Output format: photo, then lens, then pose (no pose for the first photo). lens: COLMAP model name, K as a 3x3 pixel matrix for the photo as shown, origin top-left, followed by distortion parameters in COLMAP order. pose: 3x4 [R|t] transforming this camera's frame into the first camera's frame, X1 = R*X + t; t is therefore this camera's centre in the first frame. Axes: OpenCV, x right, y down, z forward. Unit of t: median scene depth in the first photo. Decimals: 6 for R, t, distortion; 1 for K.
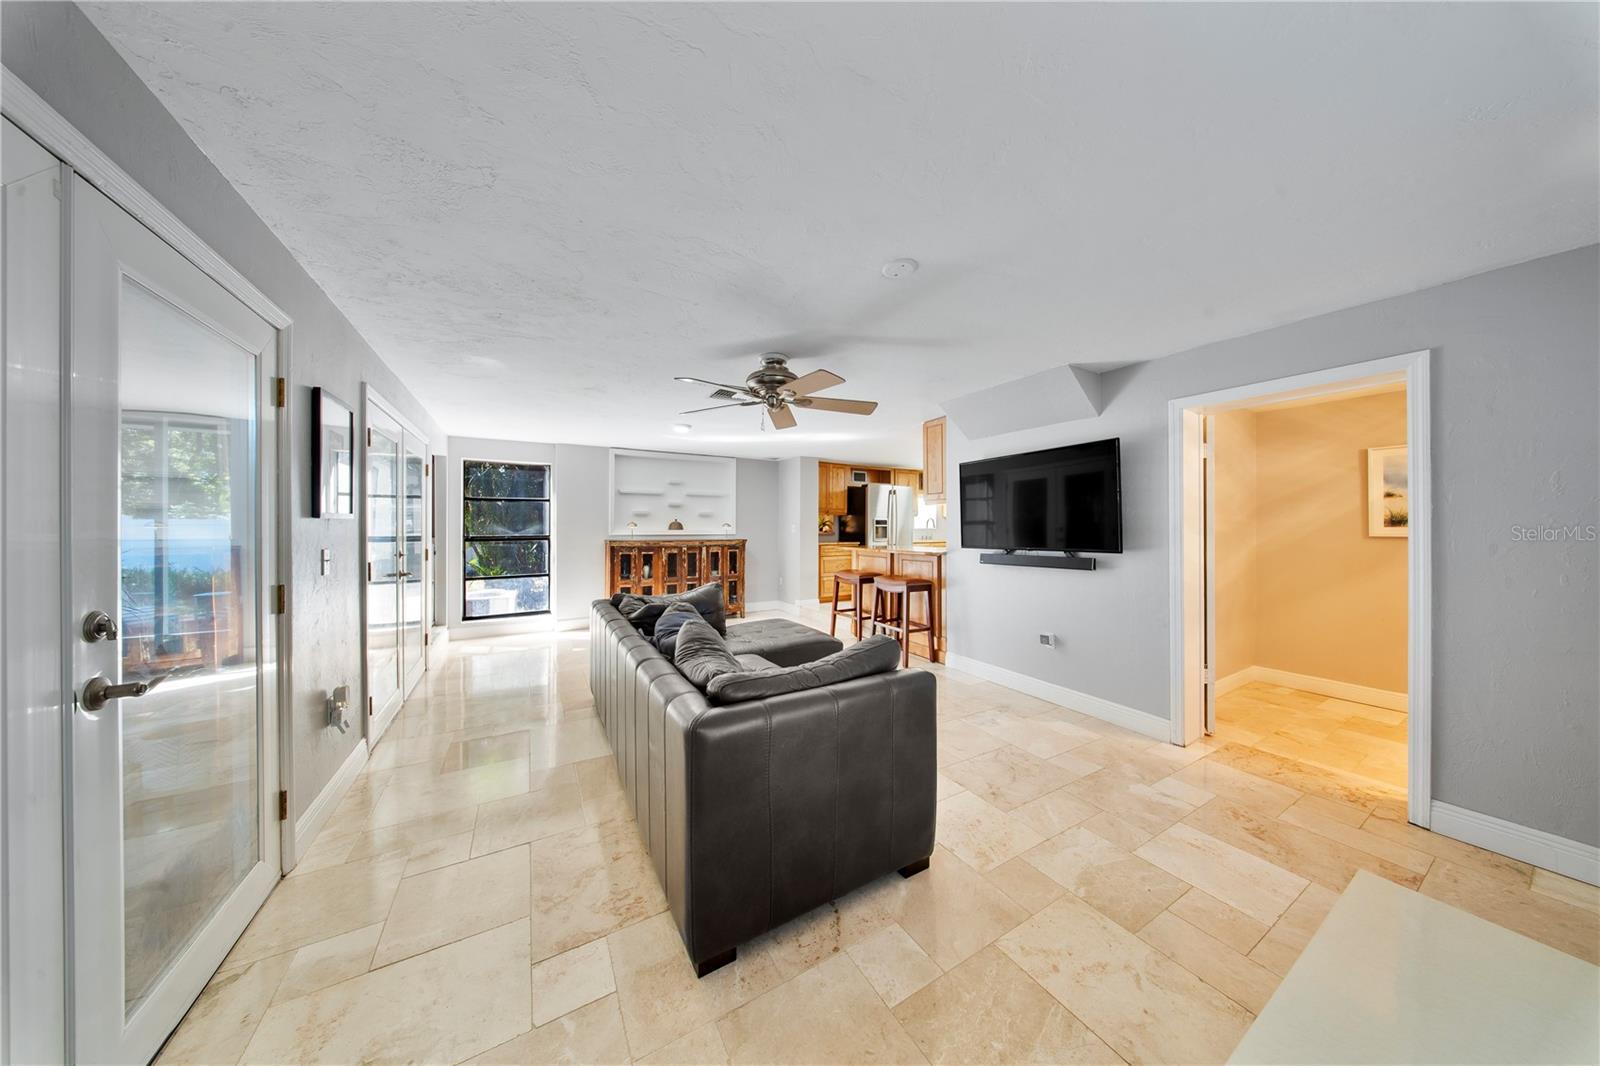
lens RADIAL K [[480.6, 0, 803.8], [0, 480.6, 524.6], [0, 0, 1]] dist [-0.000966, -0.000081]
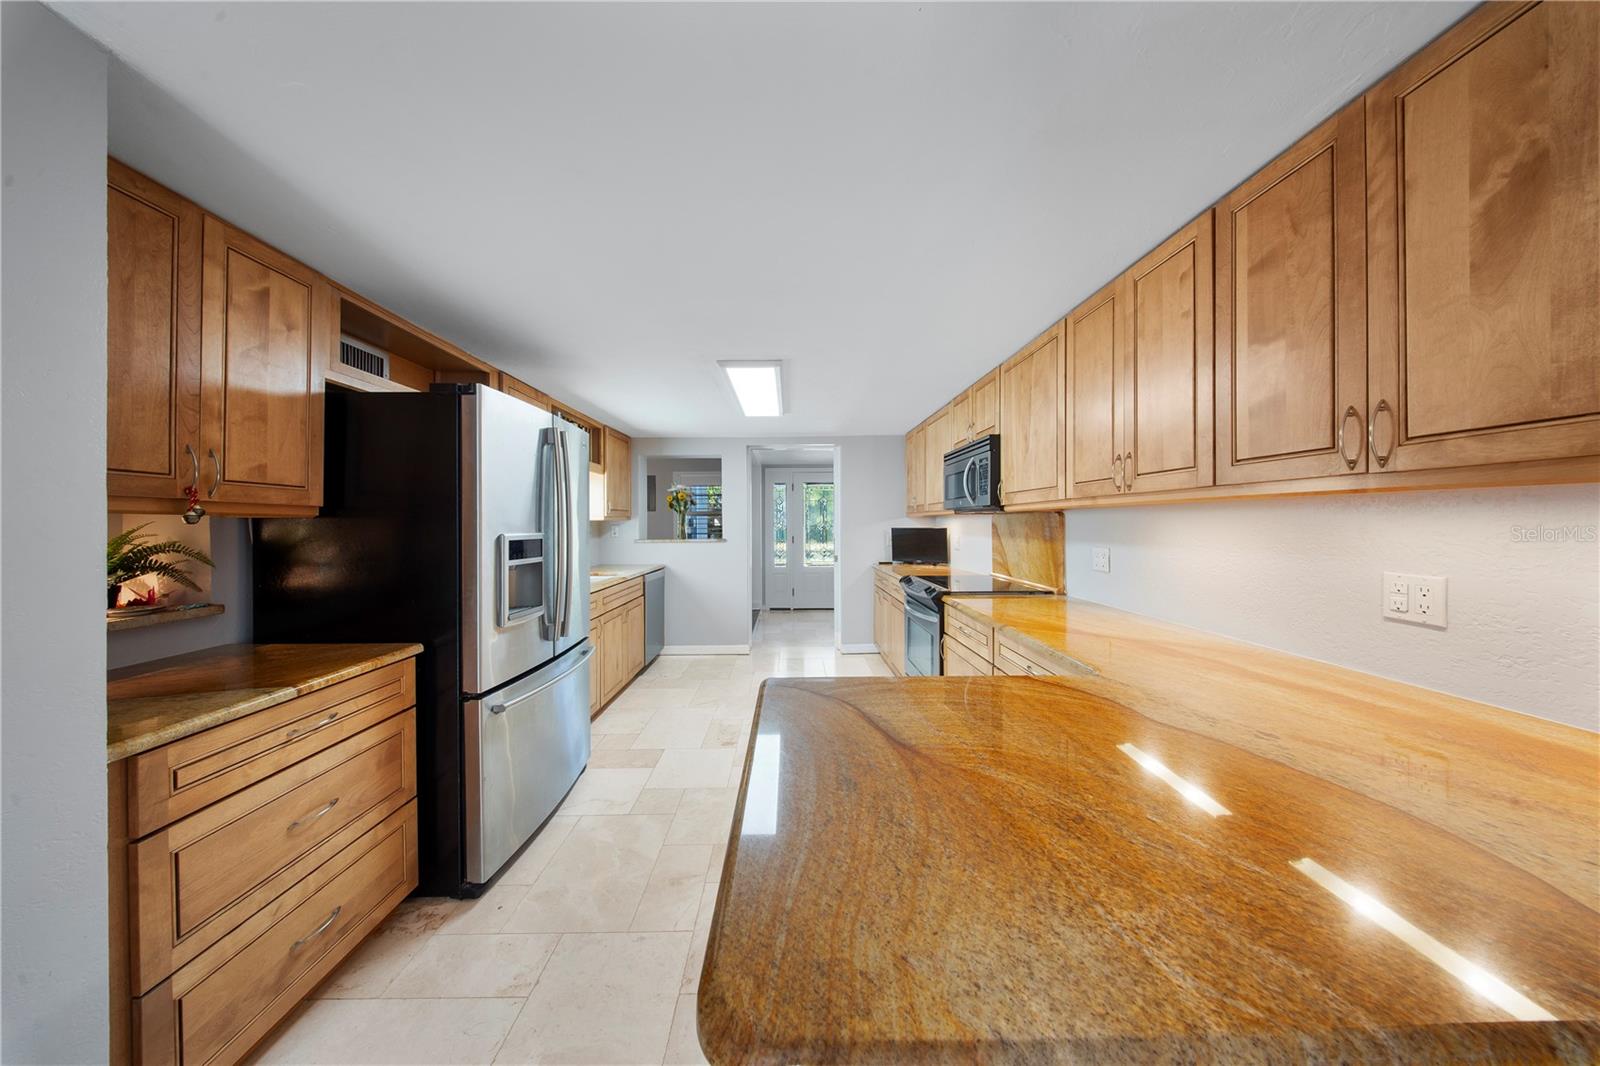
lens RADIAL K [[480.6, 0, 803.8], [0, 480.6, 524.6], [0, 0, 1]] dist [-0.000966, -0.000081]
pose [[0.478723, 0.001409, 0.877965, 0.007055], [-0.002574, 0.999997, -0.000201, -0.017394], [-0.877962, -0.002163, 0.478725, 0.727113]]
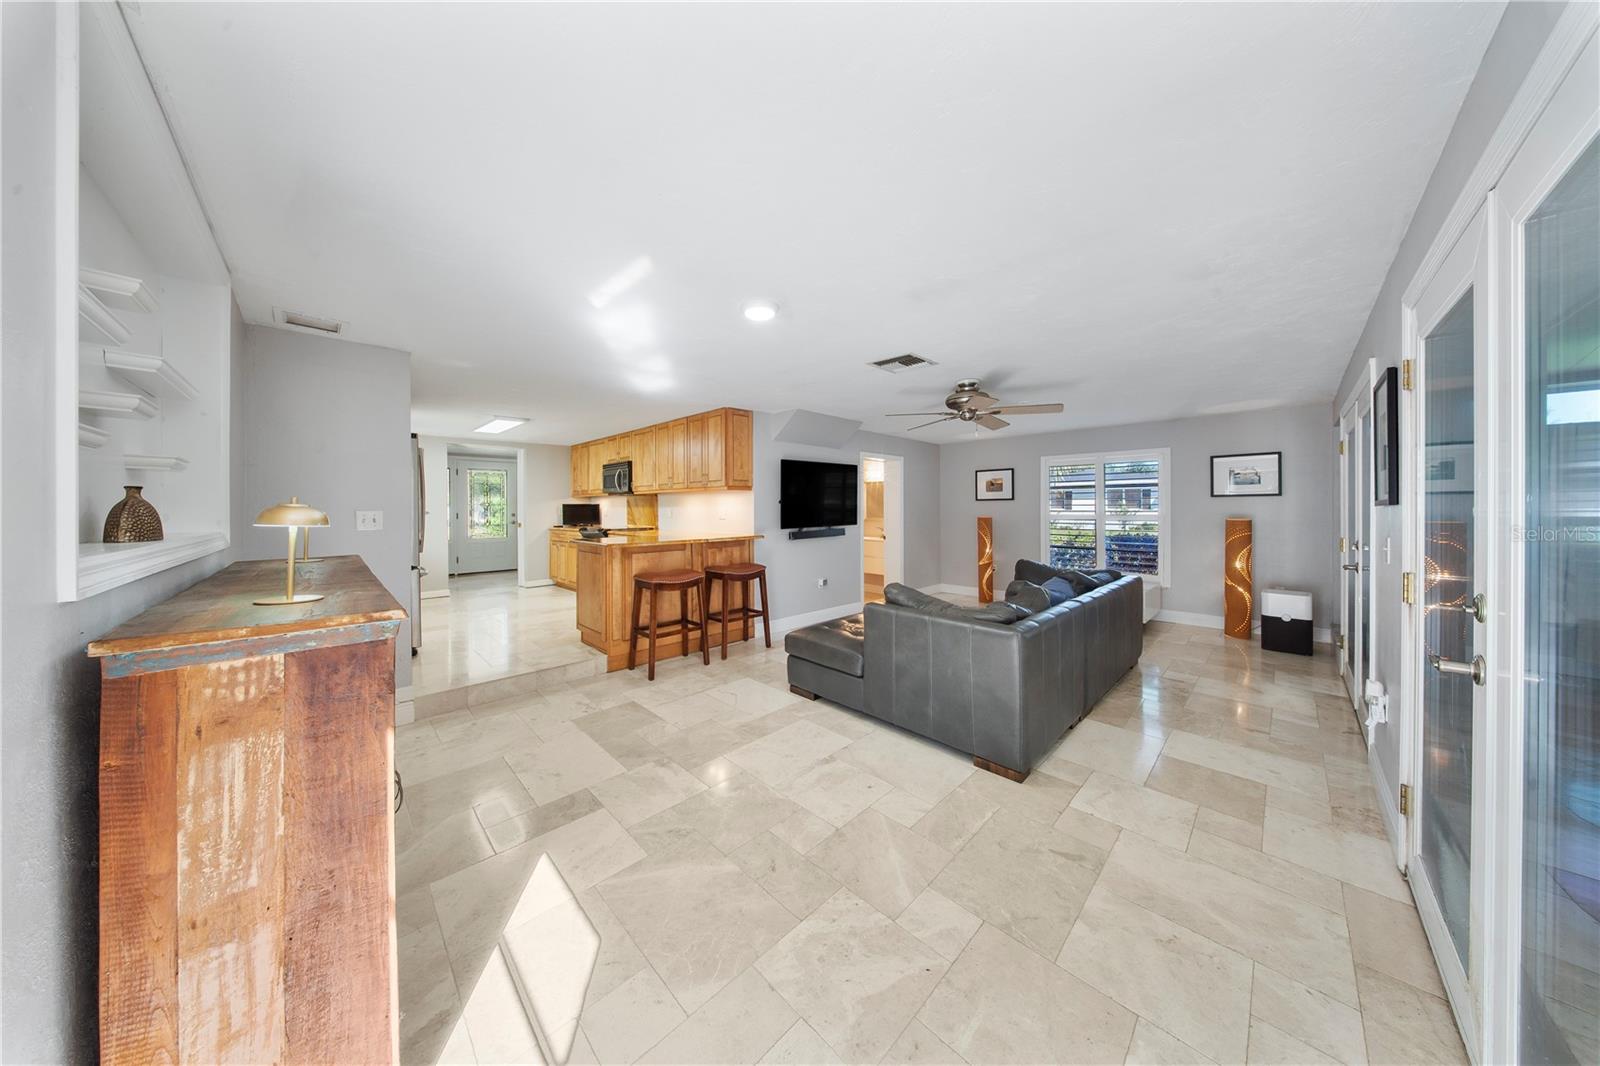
lens RADIAL K [[473.2, 0, 792.0], [0, 473.2, 515.2], [0, 0, 1]] dist [-0.000548, -0.000087]
pose [[-0.233378, -0.006952, 0.972361, -0.470818], [-0.002219, 0.999976, 0.006617, 0.002860], [-0.972384, -0.000614, -0.233388, 0.691928]]
